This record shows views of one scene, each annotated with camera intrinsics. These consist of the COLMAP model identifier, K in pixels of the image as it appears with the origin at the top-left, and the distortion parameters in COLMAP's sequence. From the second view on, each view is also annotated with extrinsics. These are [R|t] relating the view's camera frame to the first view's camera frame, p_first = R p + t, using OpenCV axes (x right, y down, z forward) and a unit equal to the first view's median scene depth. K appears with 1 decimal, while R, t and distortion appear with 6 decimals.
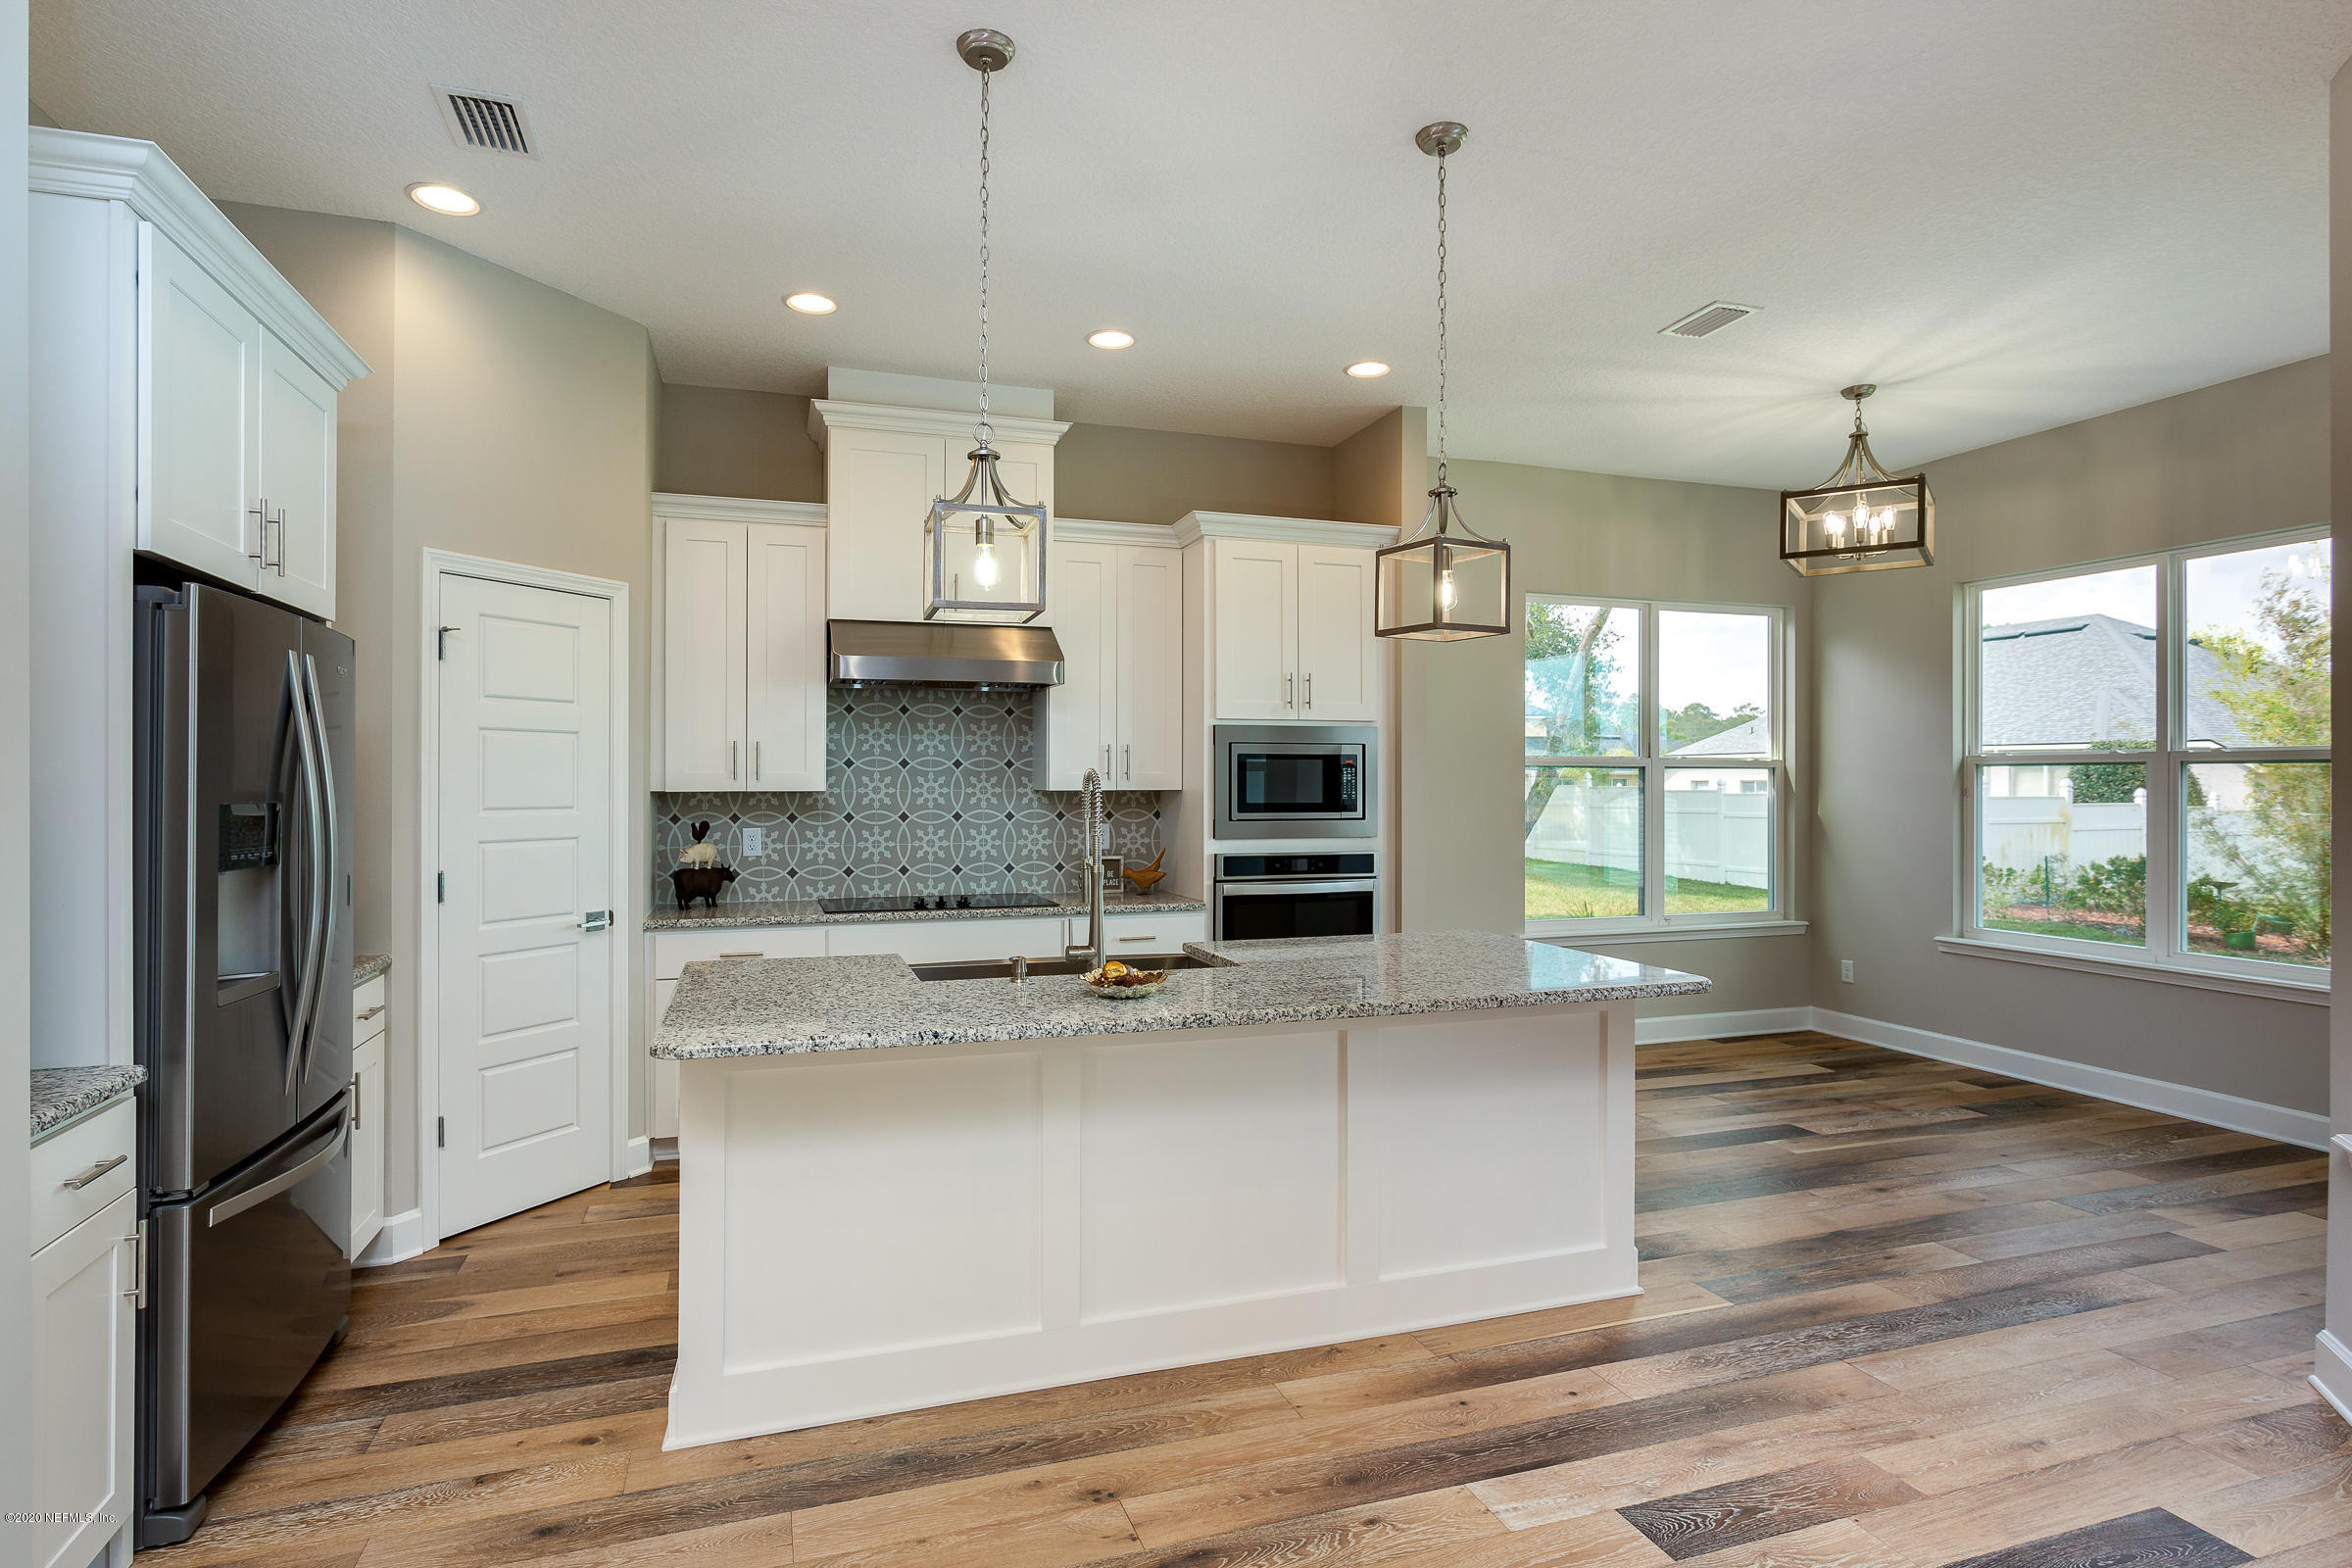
lens RADIAL K [[1186.8, 0, 1166.3], [0, 1186.8, 786.7], [0, 0, 1]] dist [-0.003892, -0.000150]
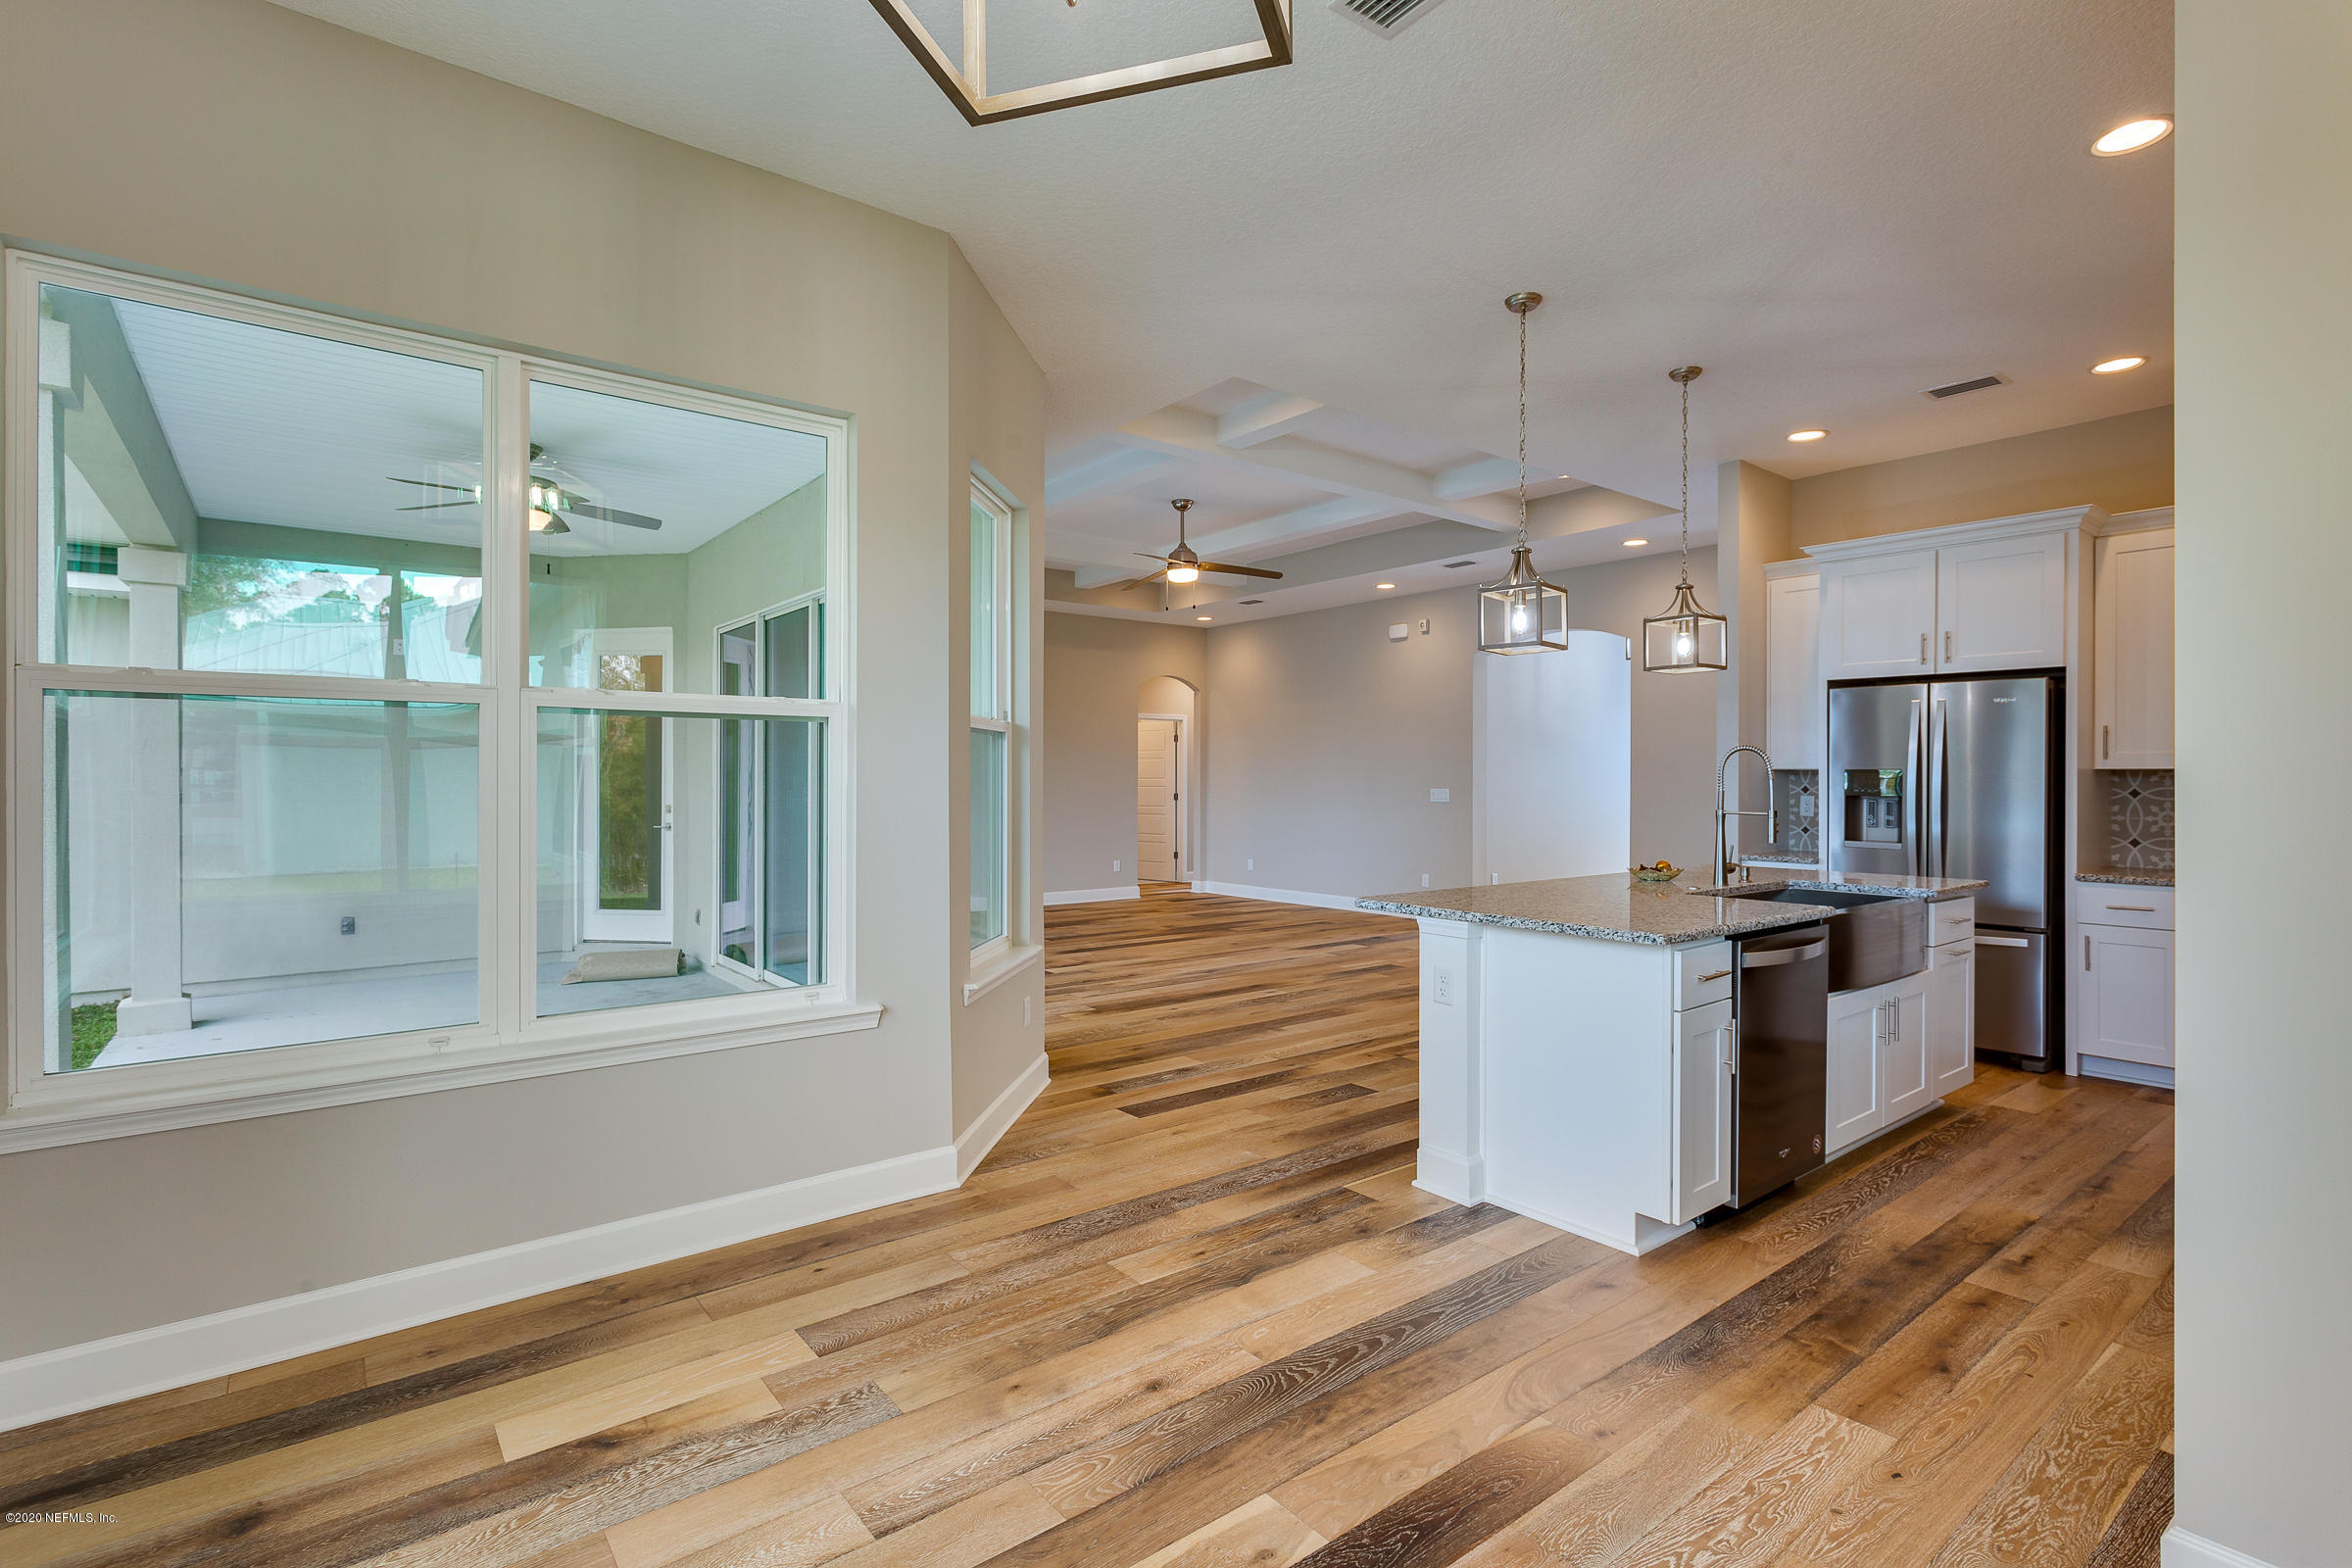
lens RADIAL K [[1108.9, 0, 1179.4], [0, 1108.9, 781.8], [0, 0, 1]] dist [-0.000645, 0.000359]
pose [[-0.939850, 0.001161, -0.341587, 0.631826], [-0.000599, 0.999987, 0.005045, 0.014861], [0.341588, 0.004947, -0.939837, 1.240193]]
